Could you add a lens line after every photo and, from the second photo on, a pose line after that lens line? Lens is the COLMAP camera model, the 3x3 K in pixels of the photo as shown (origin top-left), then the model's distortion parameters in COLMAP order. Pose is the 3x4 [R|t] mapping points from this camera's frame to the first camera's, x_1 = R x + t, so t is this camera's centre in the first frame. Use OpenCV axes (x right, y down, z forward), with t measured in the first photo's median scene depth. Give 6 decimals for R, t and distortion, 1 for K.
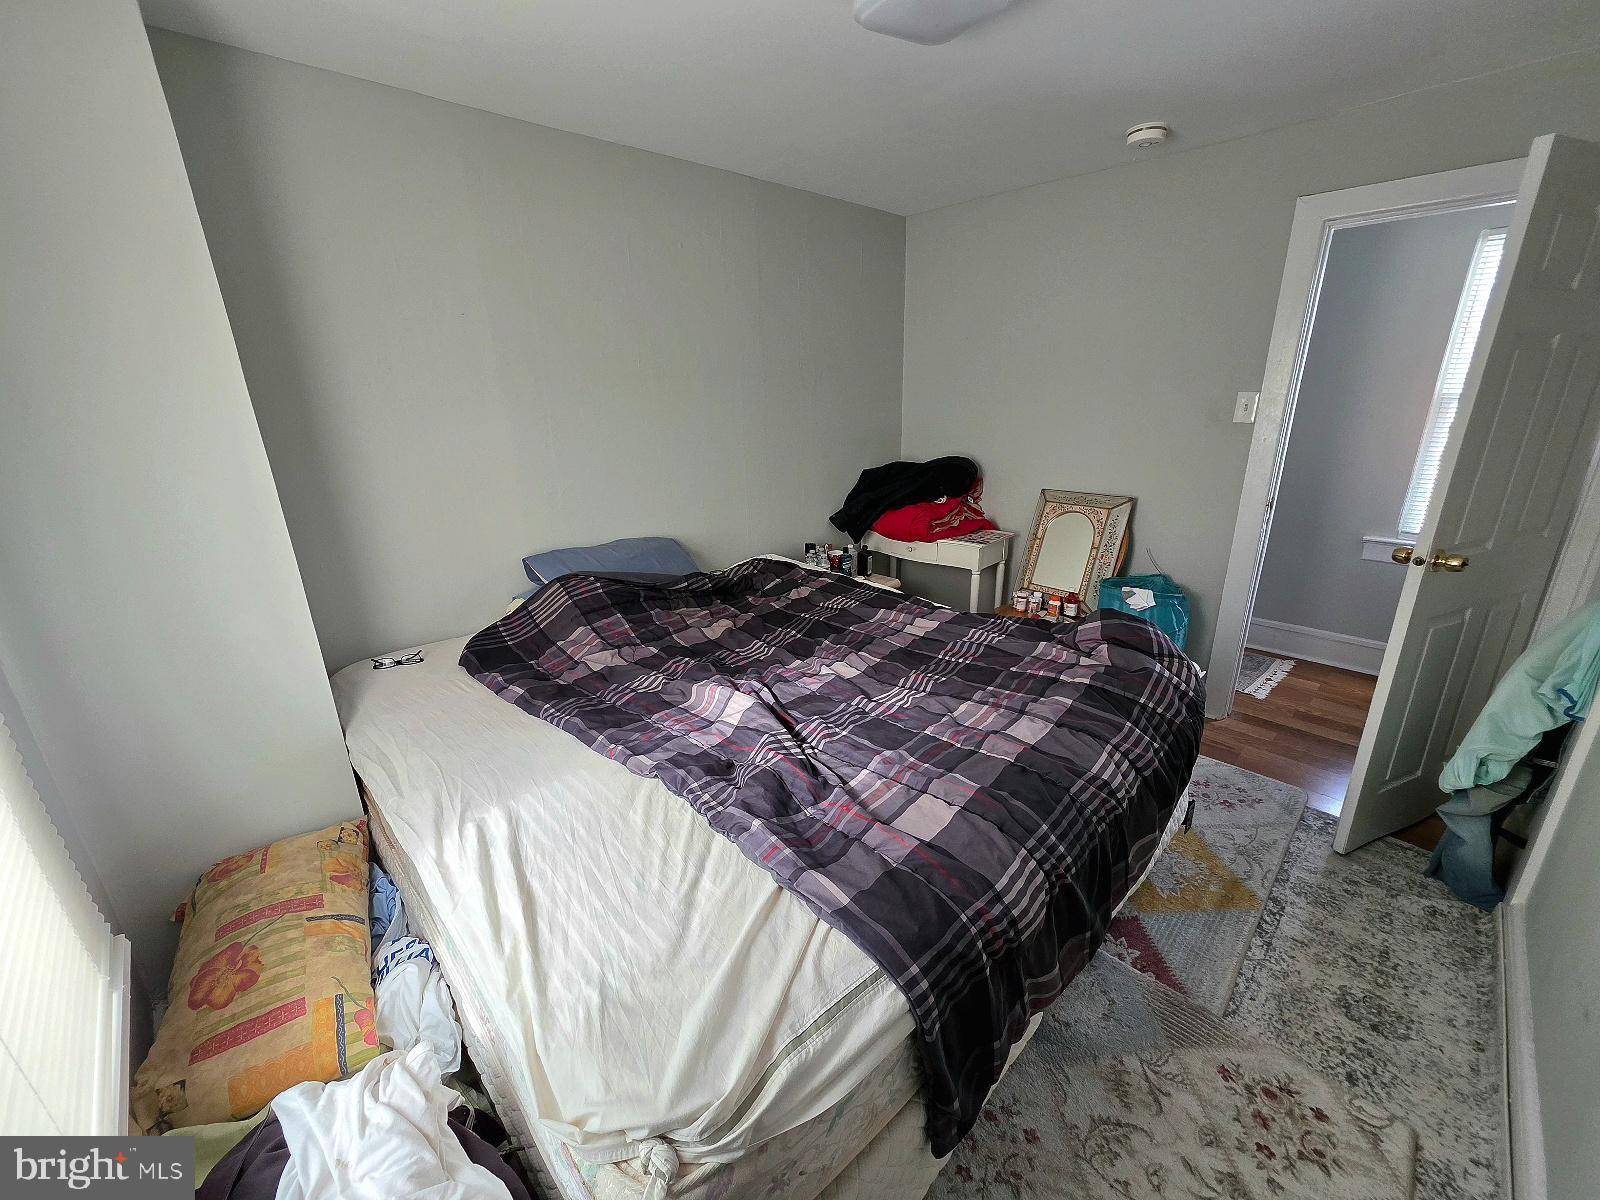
lens RADIAL K [[640.2, 0, 799.5], [0, 640.2, 594.5], [0, 0, 1]] dist [0.004470, 0.000098]
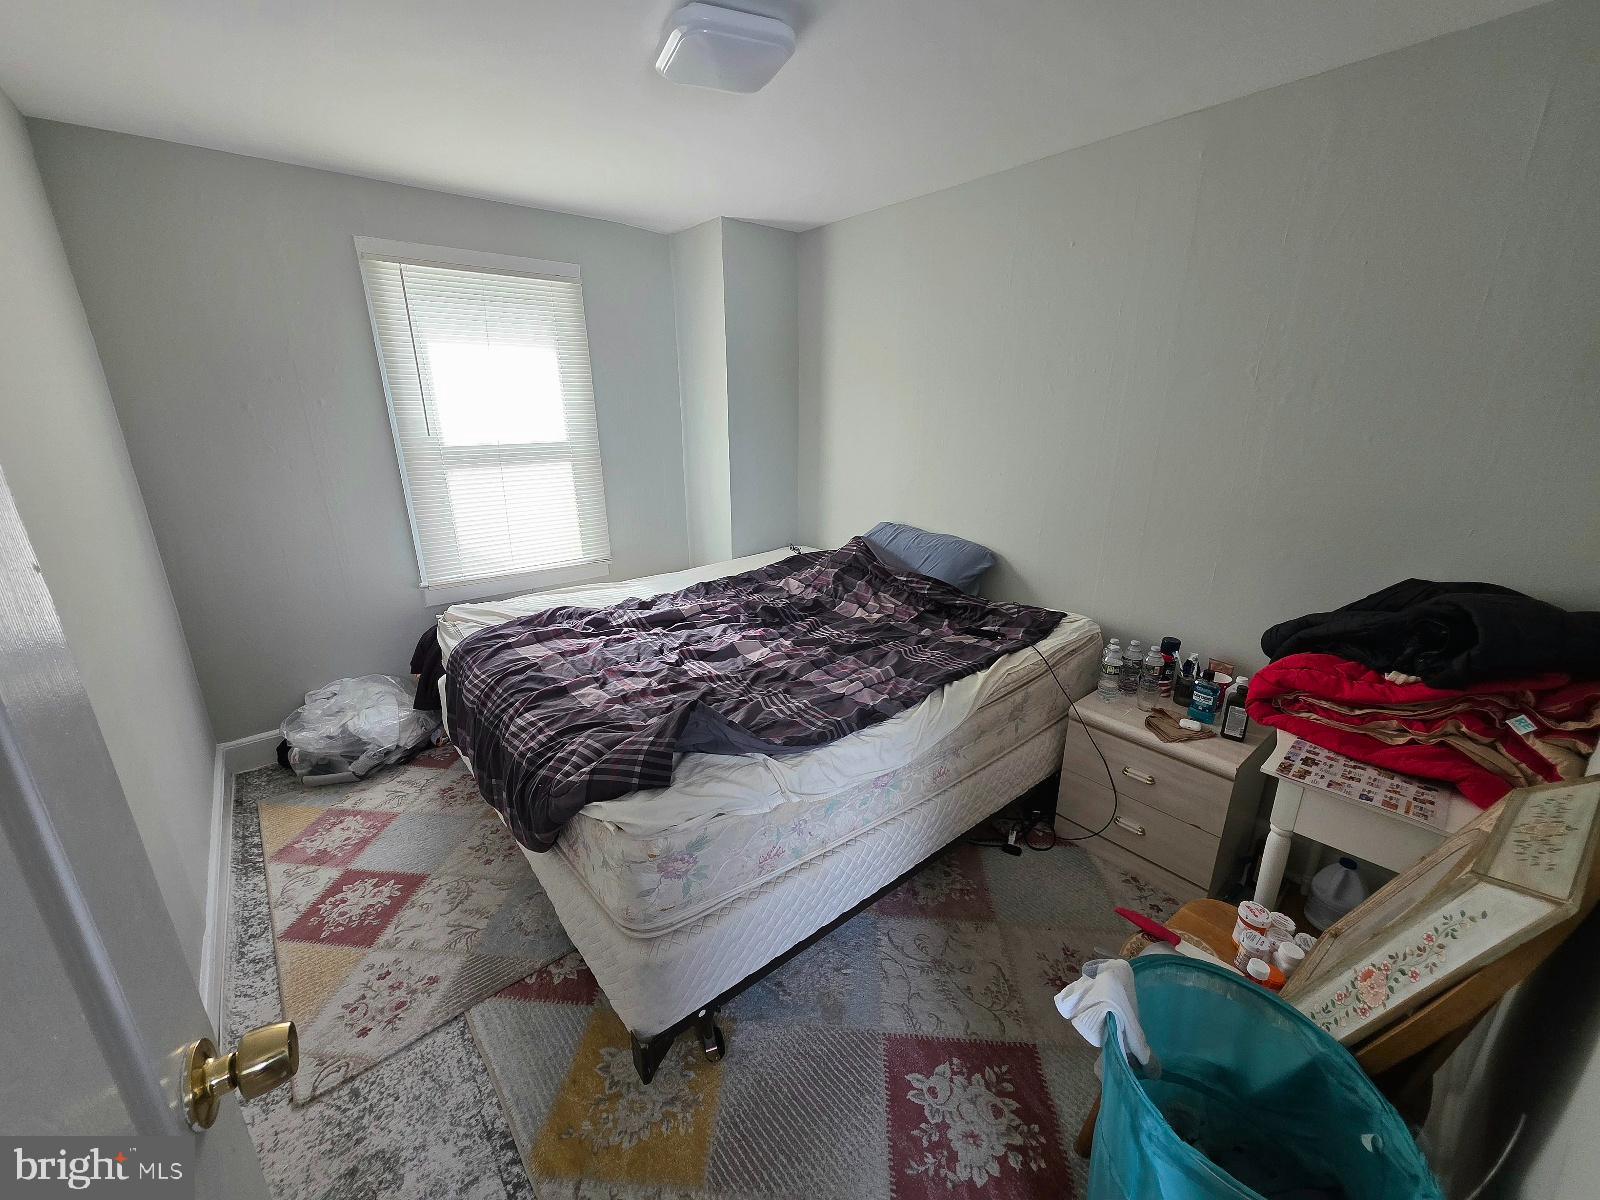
lens RADIAL K [[640.2, 0, 801.8], [0, 640.2, 596.8], [0, 0, 1]] dist [0.004470, 0.000098]
pose [[-0.077751, 0.315208, -0.945832, 1.316346], [-0.309333, 0.894256, 0.323448, -0.430462], [0.947770, 0.317726, 0.027975, 1.208935]]
